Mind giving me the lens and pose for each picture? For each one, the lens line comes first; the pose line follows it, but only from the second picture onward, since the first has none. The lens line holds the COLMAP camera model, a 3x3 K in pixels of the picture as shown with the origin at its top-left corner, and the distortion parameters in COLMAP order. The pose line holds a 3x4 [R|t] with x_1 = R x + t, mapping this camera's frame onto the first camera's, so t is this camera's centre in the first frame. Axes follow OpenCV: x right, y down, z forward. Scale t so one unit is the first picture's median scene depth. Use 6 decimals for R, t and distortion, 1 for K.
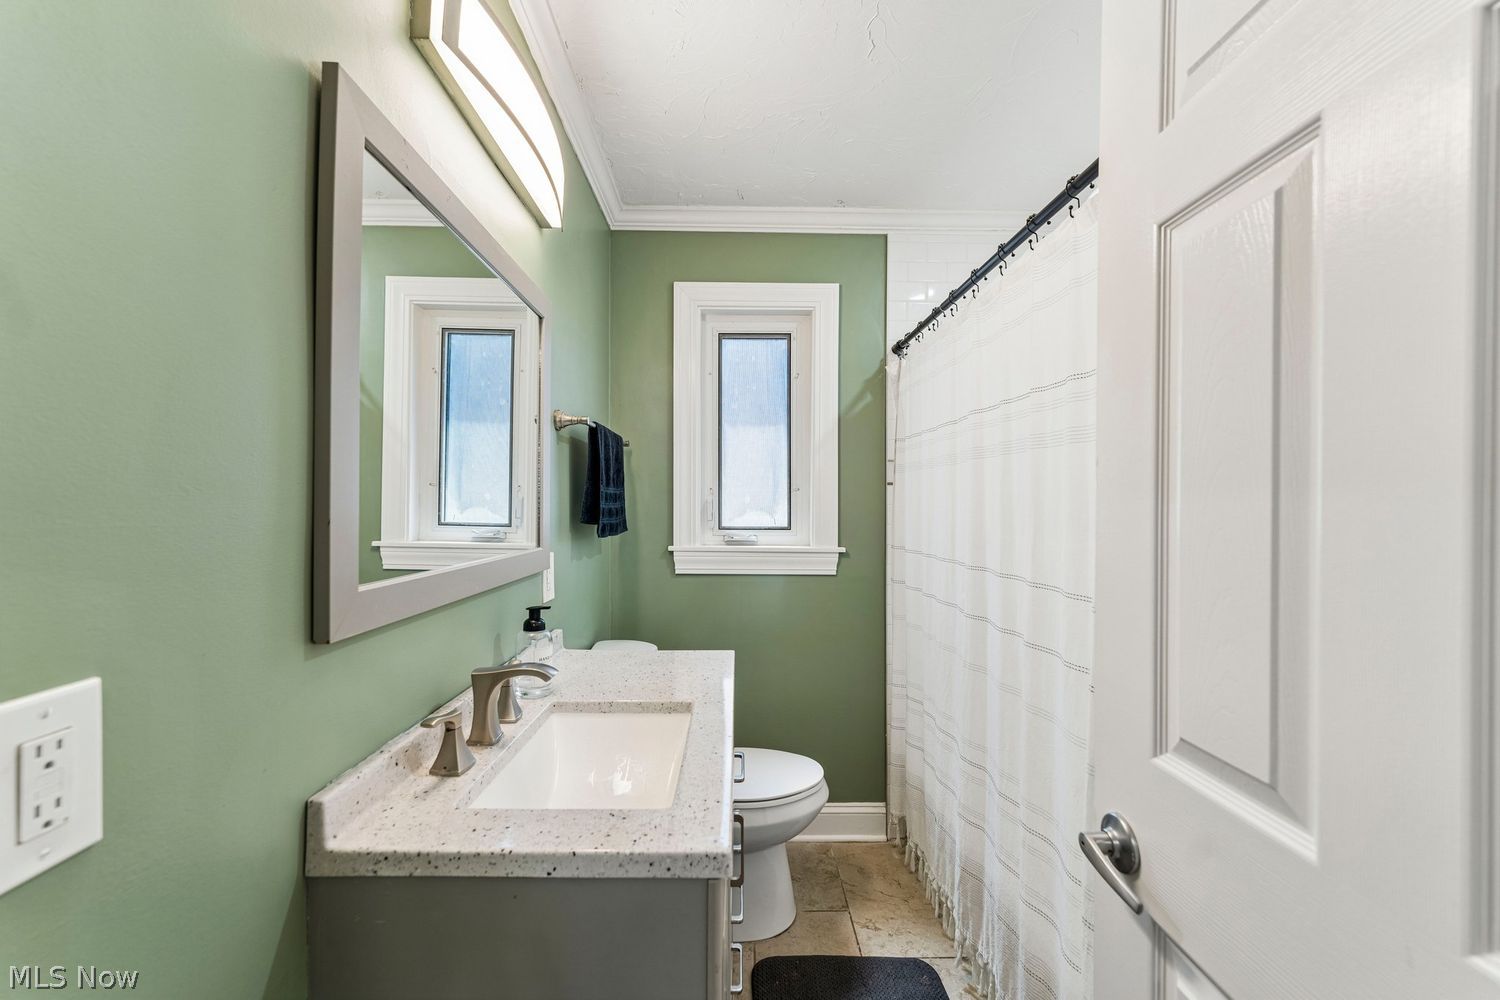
lens RADIAL K [[603.2, 0, 747.5], [0, 603.2, 502.8], [0, 0, 1]] dist [-0.001238, -0.000656]
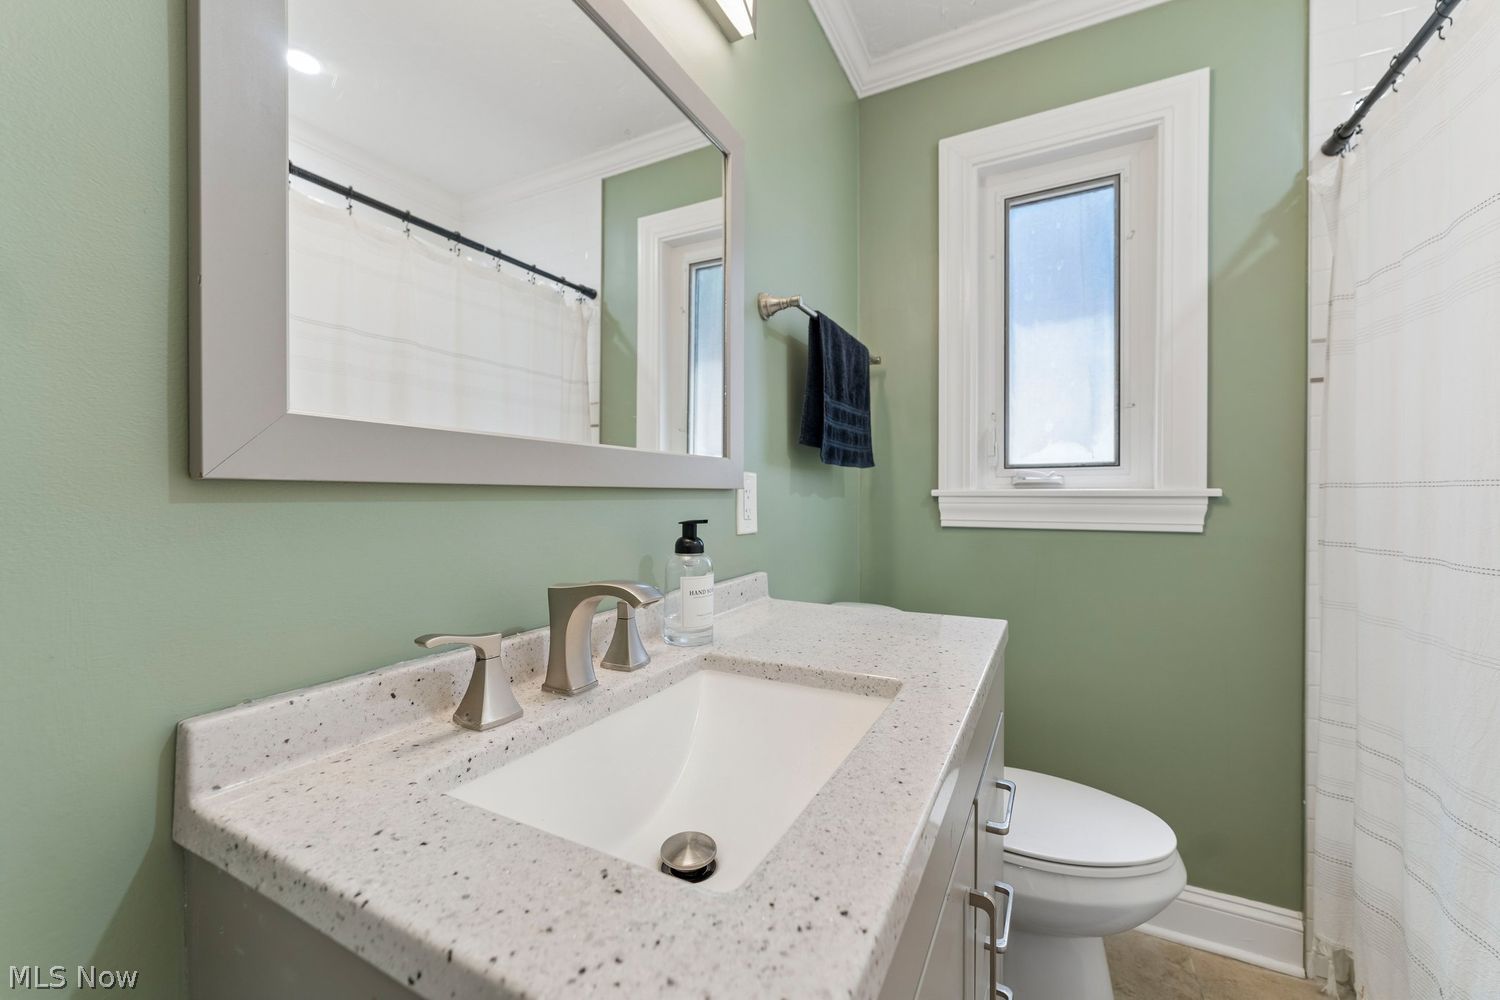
lens RADIAL K [[603.2, 0, 747.5], [0, 603.2, 502.8], [0, 0, 1]] dist [-0.001238, -0.000656]
pose [[0.878885, 0.001085, -0.477032, 0.029926], [0.006388, 0.999881, 0.014044, 0.080411], [0.476991, -0.015390, 0.878773, 0.227280]]
